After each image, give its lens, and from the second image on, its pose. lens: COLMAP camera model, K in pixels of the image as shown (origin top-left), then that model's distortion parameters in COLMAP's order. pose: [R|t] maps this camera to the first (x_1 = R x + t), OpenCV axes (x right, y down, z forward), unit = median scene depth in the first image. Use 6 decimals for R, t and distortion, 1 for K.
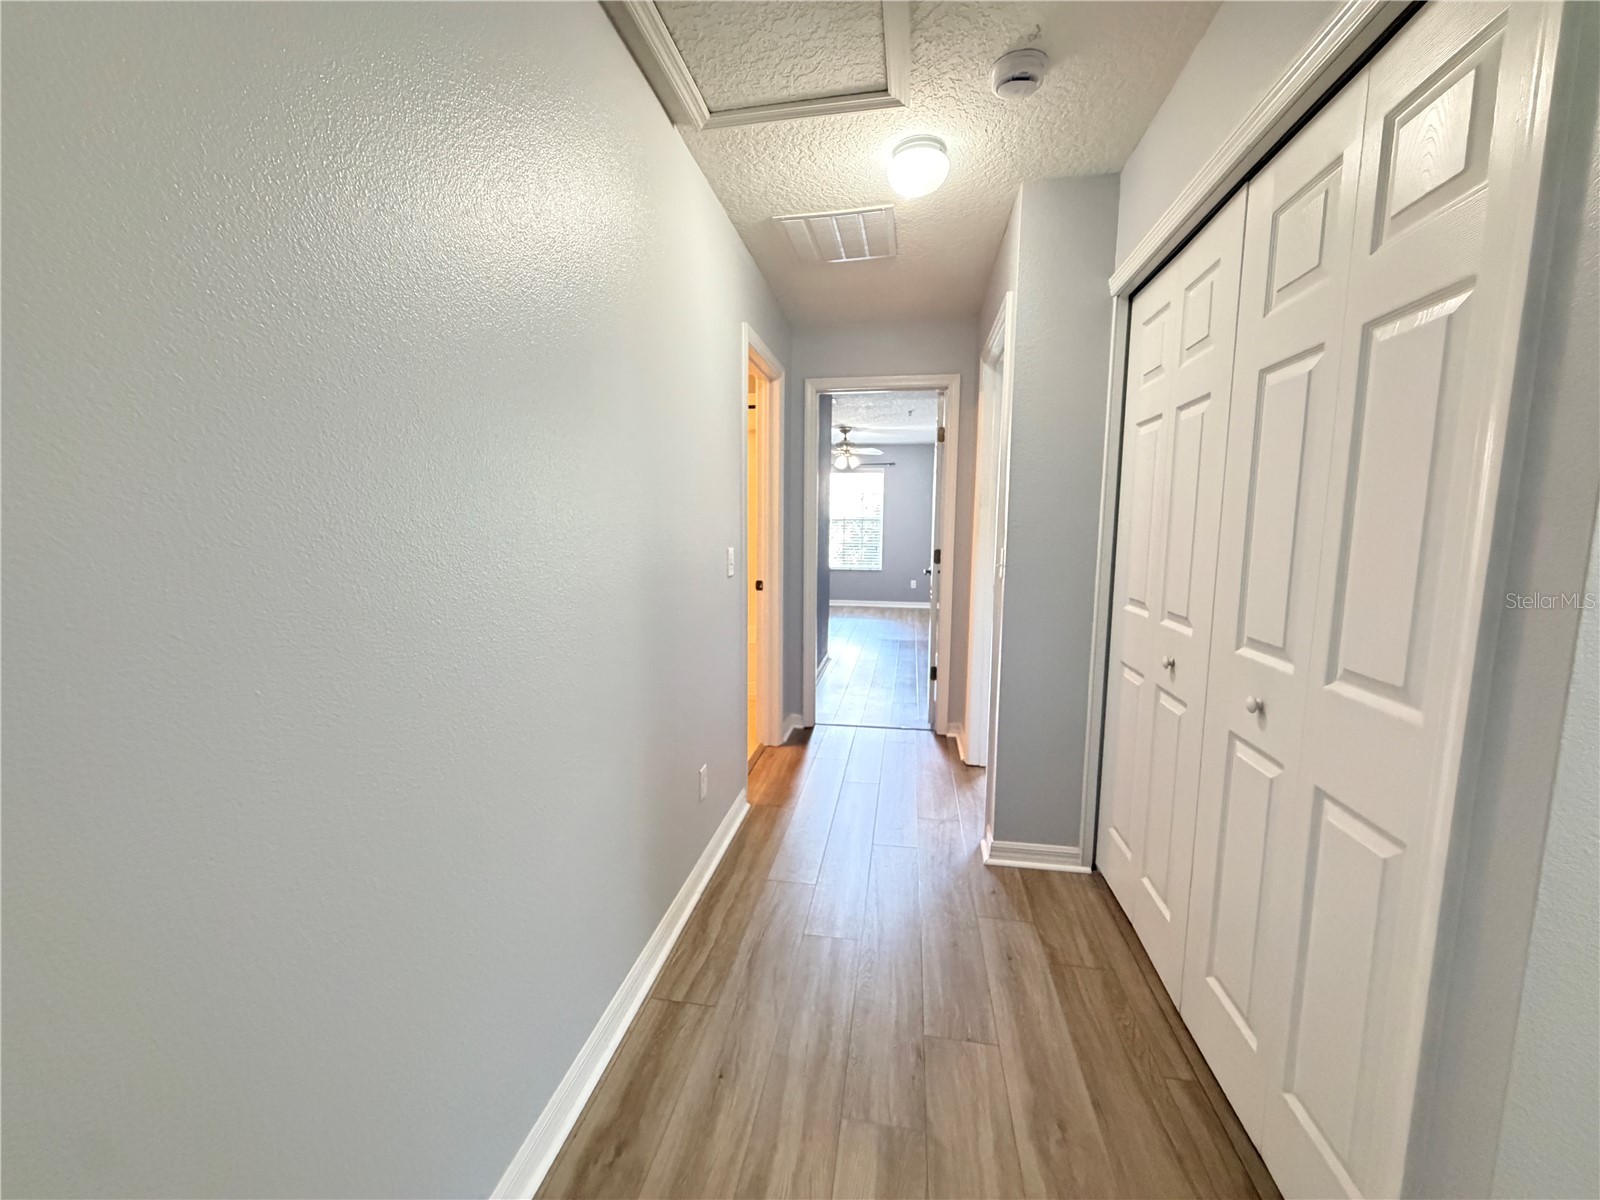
lens RADIAL K [[637.3, 0, 795.8], [0, 637.3, 599.2], [0, 0, 1]] dist [-0.000935, 0.000110]
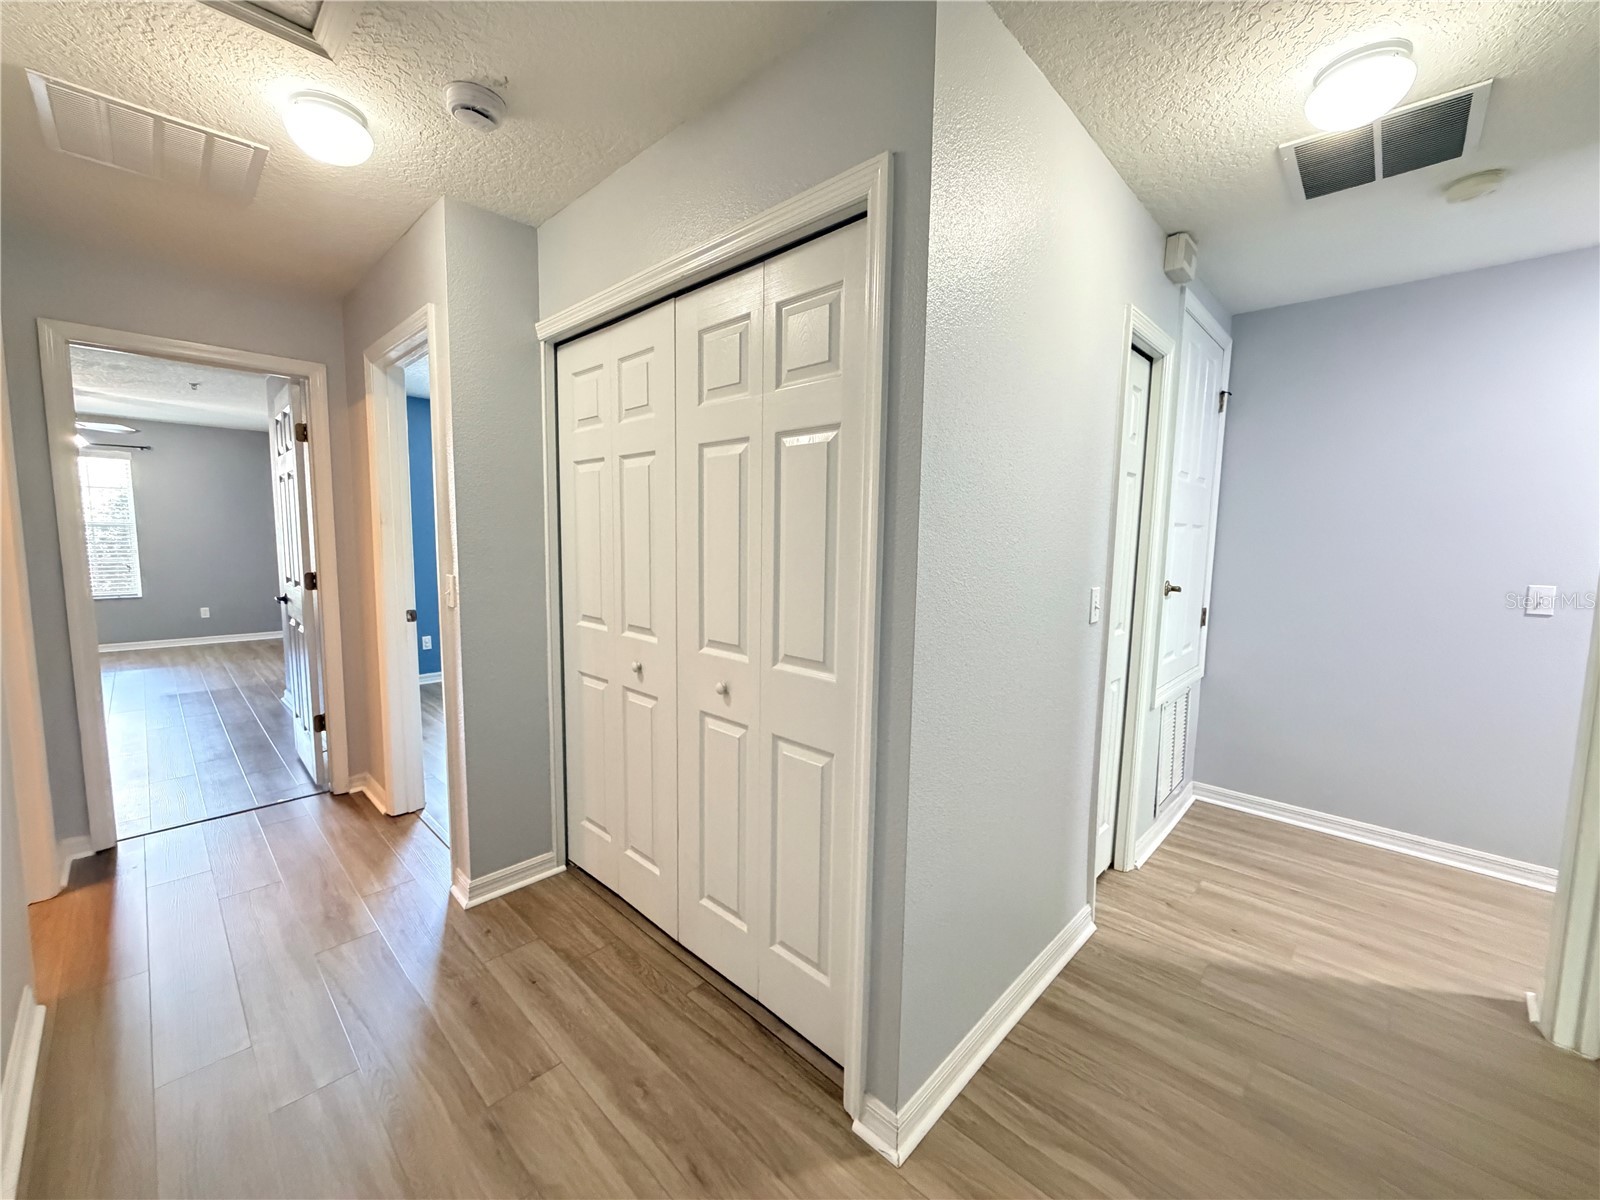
lens RADIAL K [[637.3, 0, 789.4], [0, 637.3, 599.6], [0, 0, 1]] dist [-0.000935, 0.000110]
pose [[0.560962, -0.082555, 0.823715, -0.224606], [0.087040, 0.995382, 0.040484, -0.048120], [-0.823253, 0.048986, 0.565557, 0.063291]]
